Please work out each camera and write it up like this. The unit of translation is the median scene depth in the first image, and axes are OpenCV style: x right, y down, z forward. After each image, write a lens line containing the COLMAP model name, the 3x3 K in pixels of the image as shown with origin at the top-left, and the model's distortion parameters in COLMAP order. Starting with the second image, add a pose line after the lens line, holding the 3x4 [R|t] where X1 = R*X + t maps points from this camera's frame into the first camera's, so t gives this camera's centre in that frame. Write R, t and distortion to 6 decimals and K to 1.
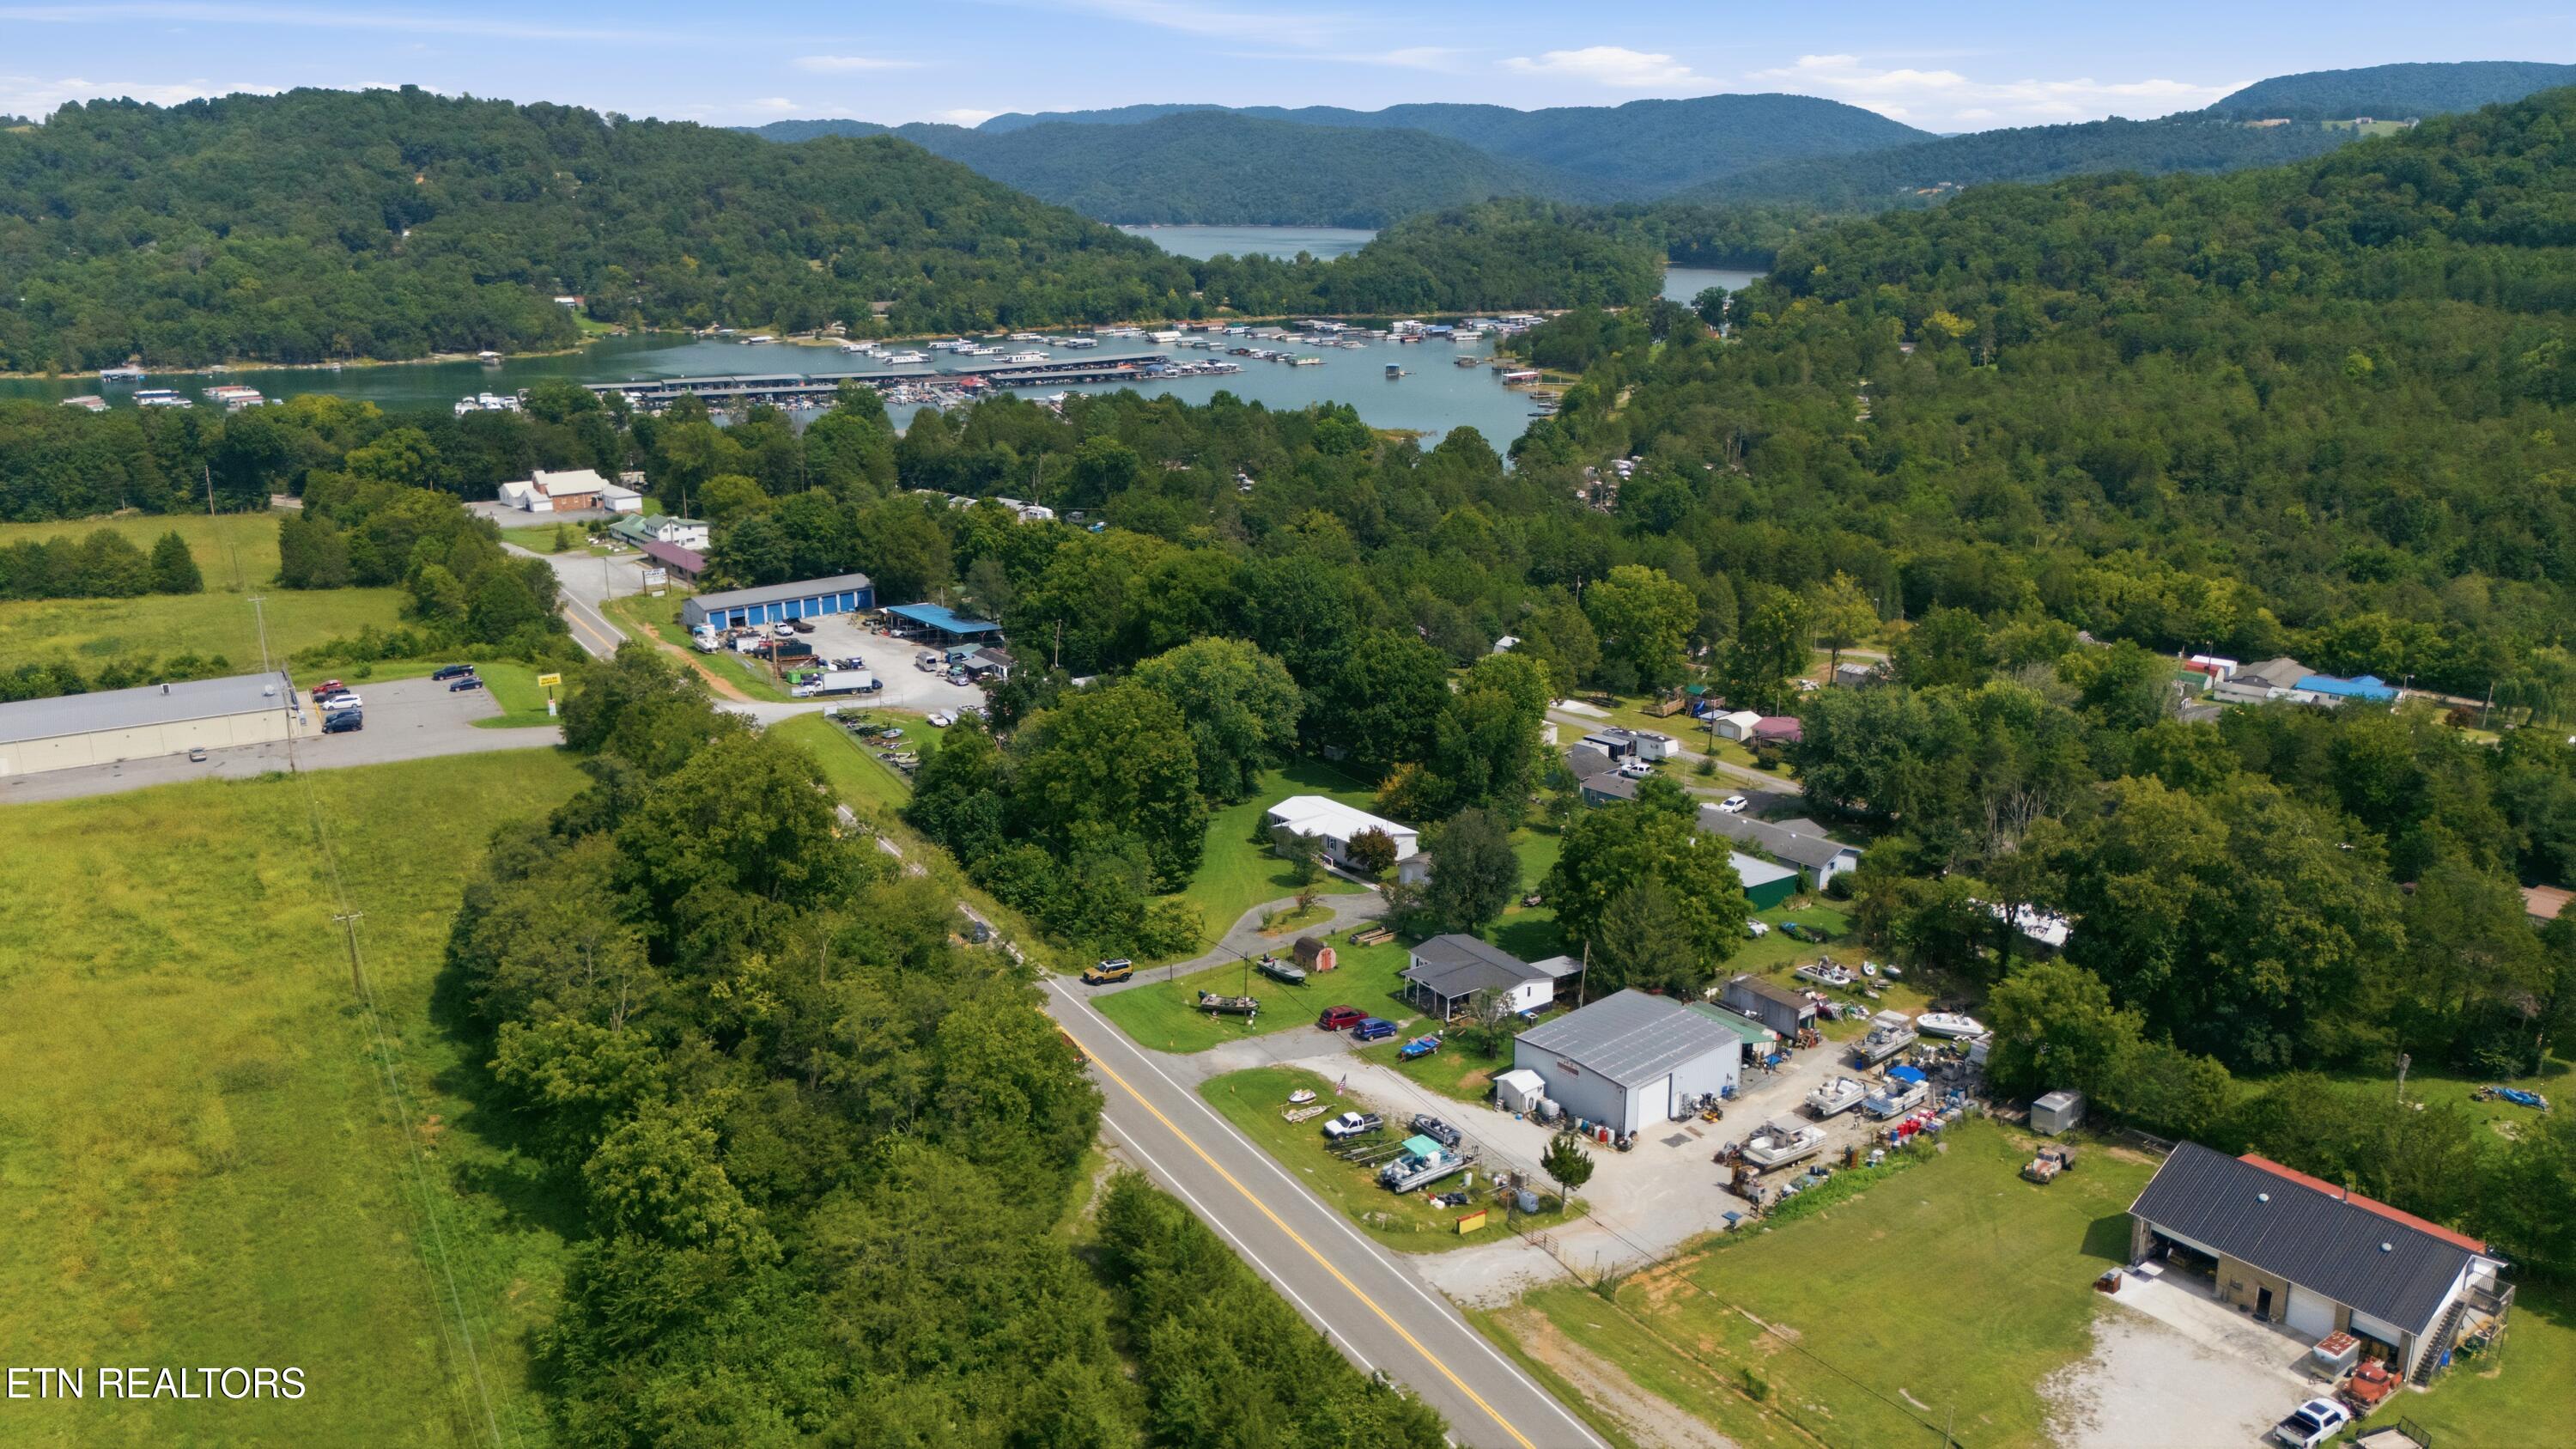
lens RADIAL K [[1775.2, 0, 1288.0], [0, 1775.2, 724.5], [0, 0, 1]] dist [0.152654, -0.003152]
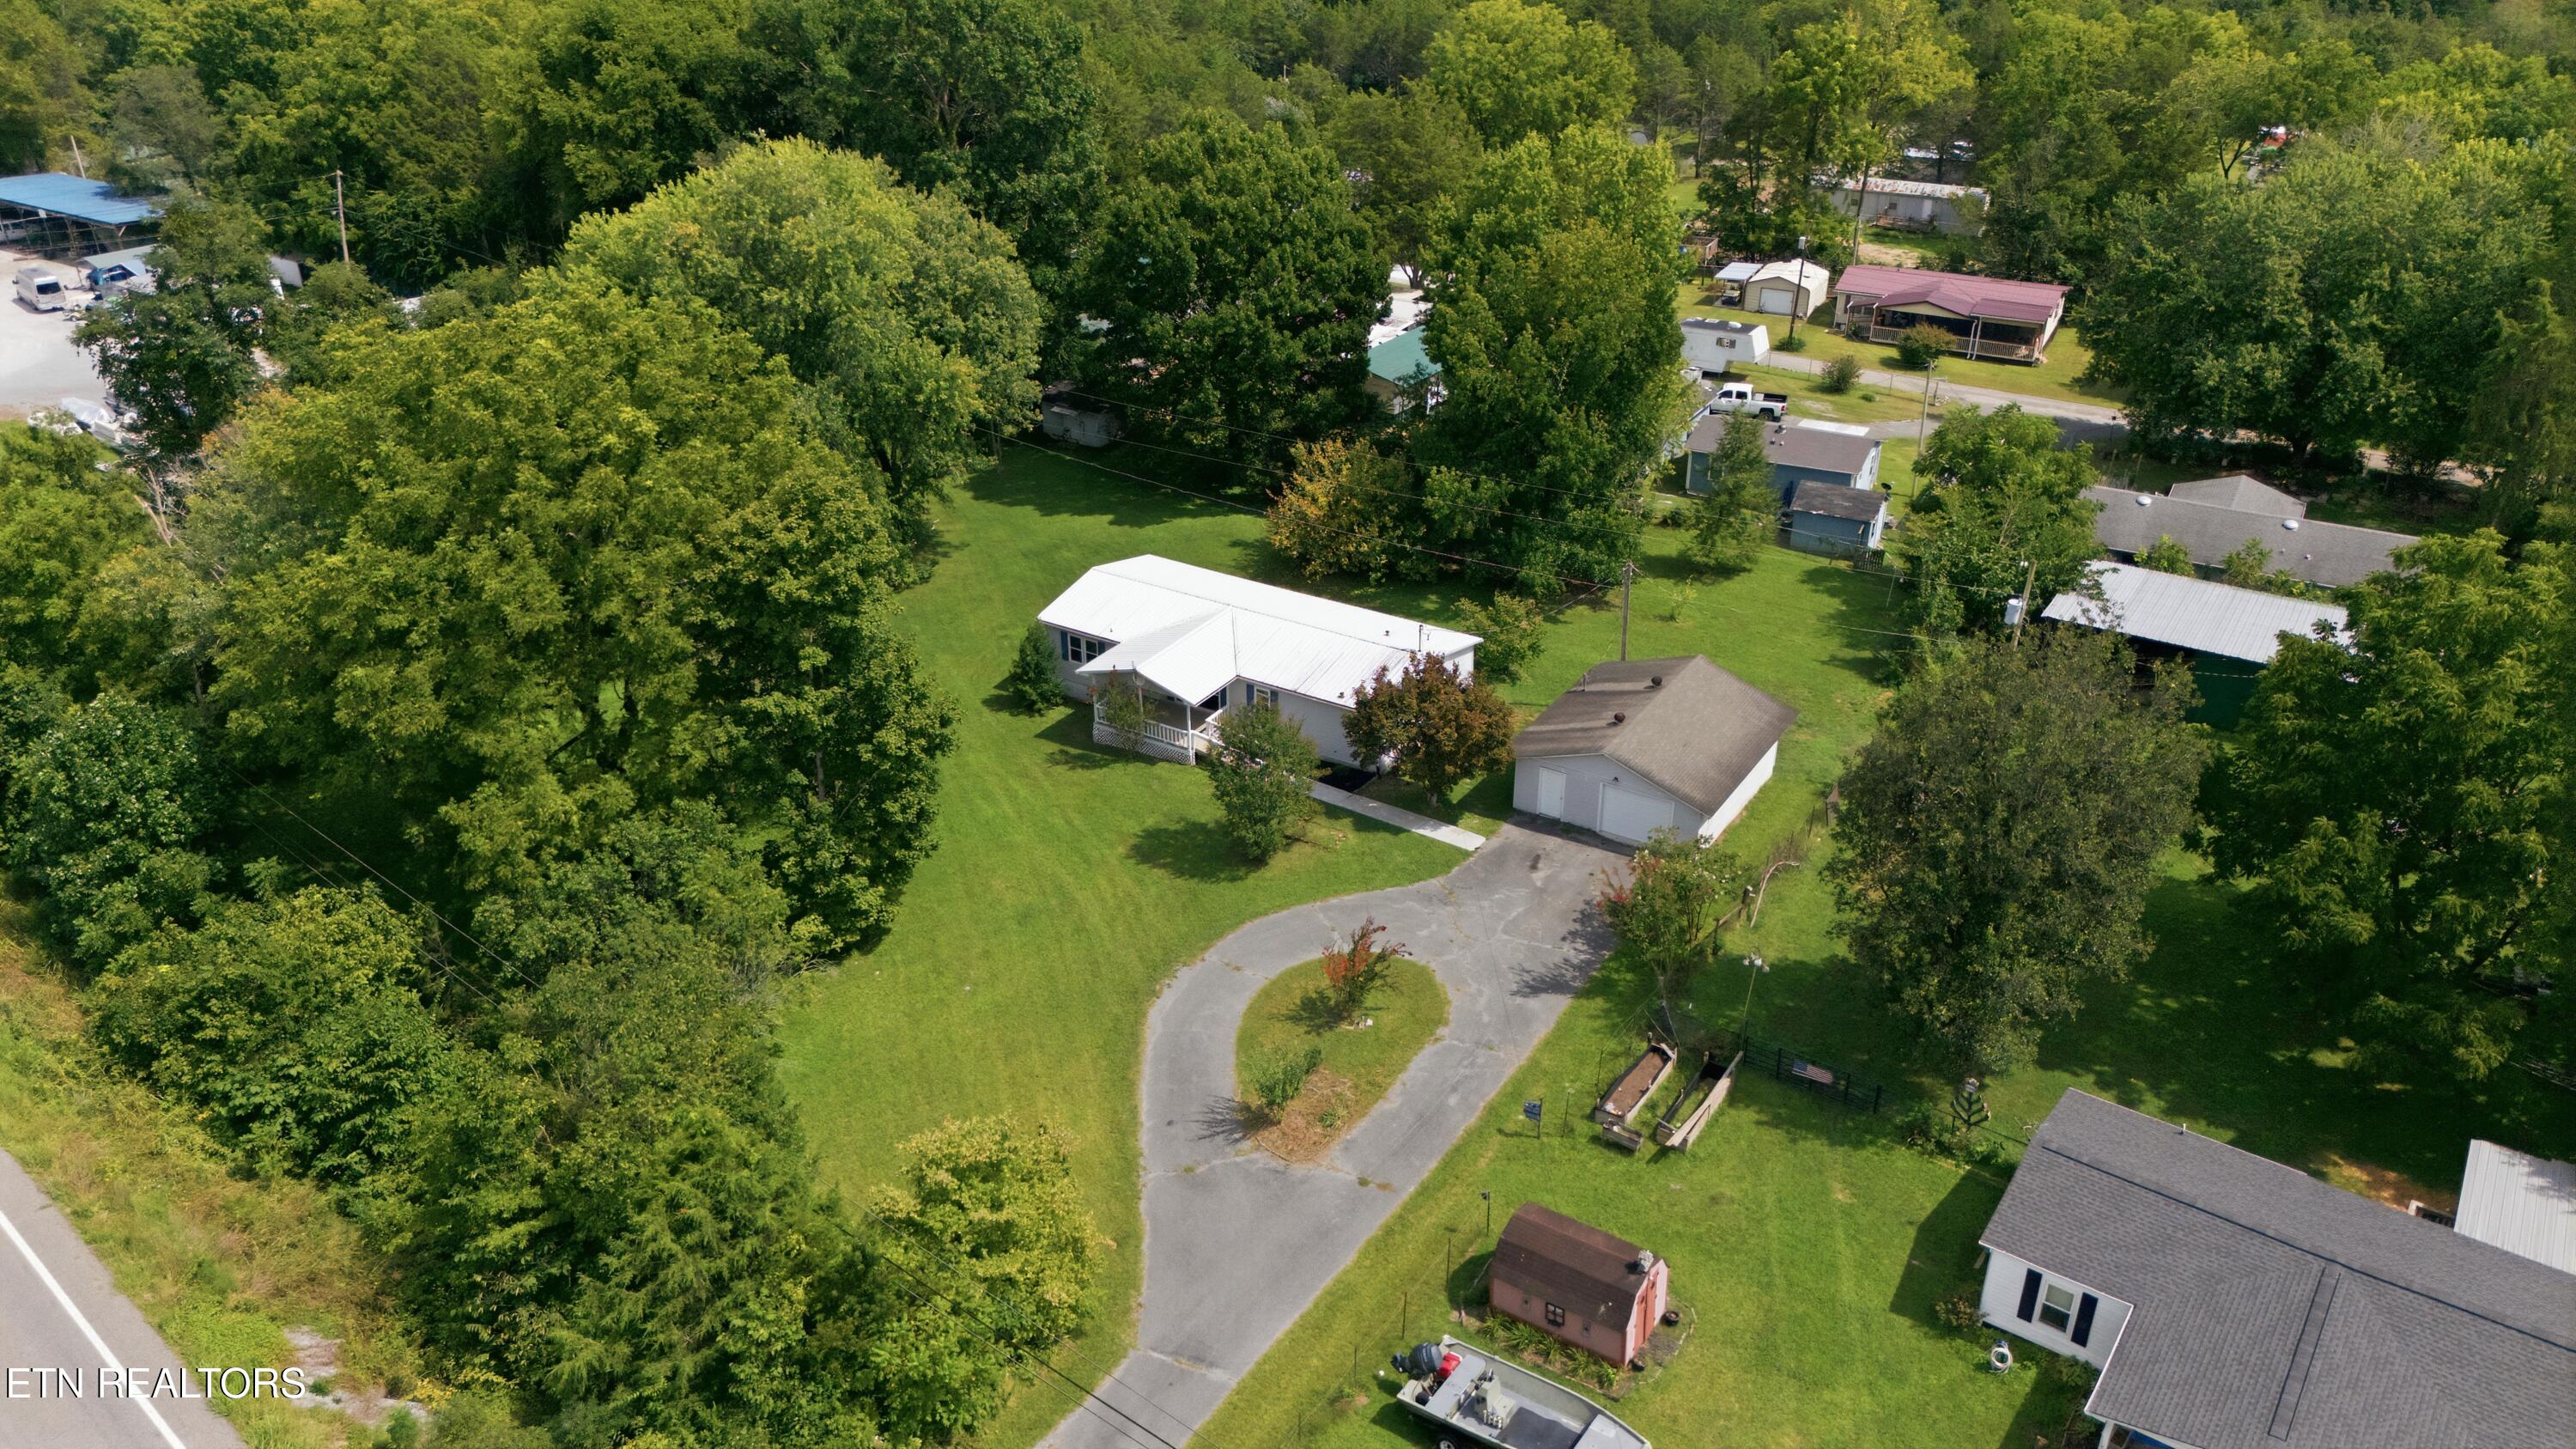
lens RADIAL K [[1830.3, 0, 1284.7], [0, 1830.3, 680.6], [0, 0, 1]] dist [0.034927, -0.036724]
pose [[0.947540, -0.140776, 0.286967, -0.073354], [0.083620, 0.975698, 0.202536, -0.009983], [-0.308505, -0.167914, 0.936285, 0.643288]]
